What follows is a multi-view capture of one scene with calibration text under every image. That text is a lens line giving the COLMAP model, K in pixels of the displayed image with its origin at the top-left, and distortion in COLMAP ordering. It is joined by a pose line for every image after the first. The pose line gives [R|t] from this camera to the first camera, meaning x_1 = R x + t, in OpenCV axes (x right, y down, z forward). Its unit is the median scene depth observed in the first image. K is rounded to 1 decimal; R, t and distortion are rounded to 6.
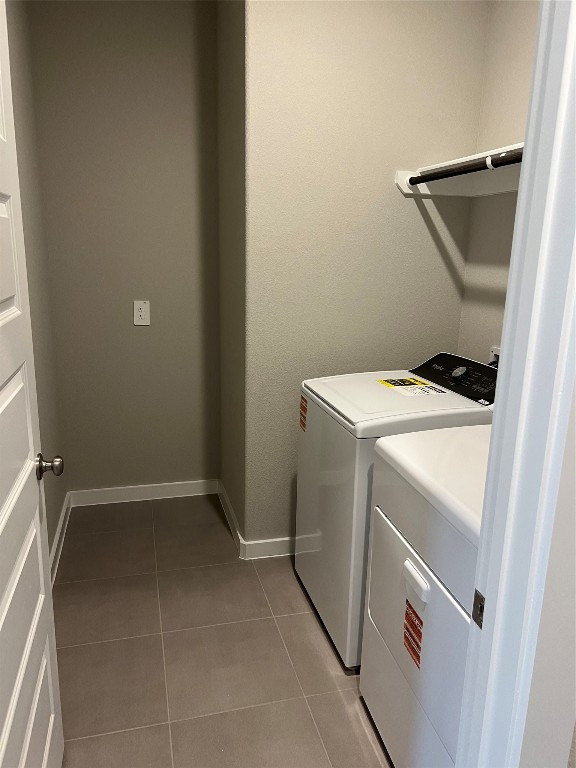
lens RADIAL K [[574.3, 0, 287.7], [0, 574.3, 383.8], [0, 0, 1]] dist [0.032327, -0.034333]
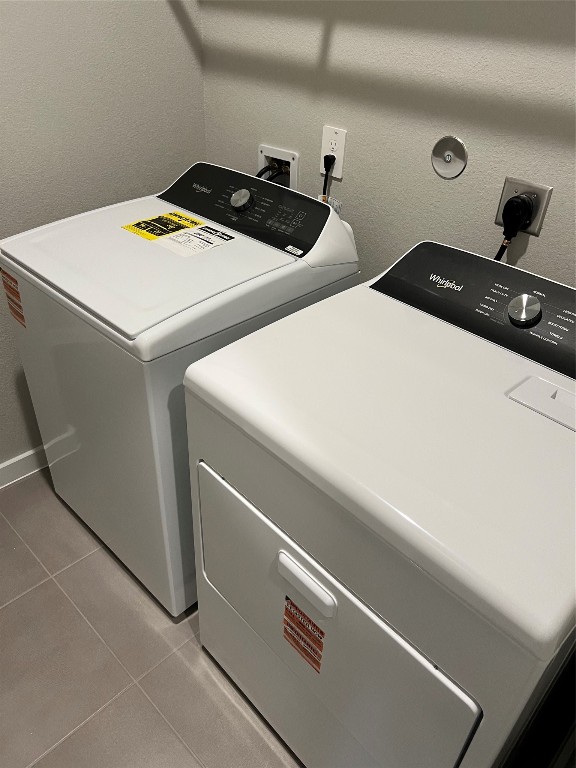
lens RADIAL K [[574.3, 0, 286.9], [0, 574.3, 385.5], [0, 0, 1]] dist [0.032327, -0.034333]
pose [[0.859231, -0.281455, 0.427206, -0.013707], [0.092459, 0.906741, 0.411426, -0.100789], [-0.503163, -0.314011, 0.805124, 0.359070]]
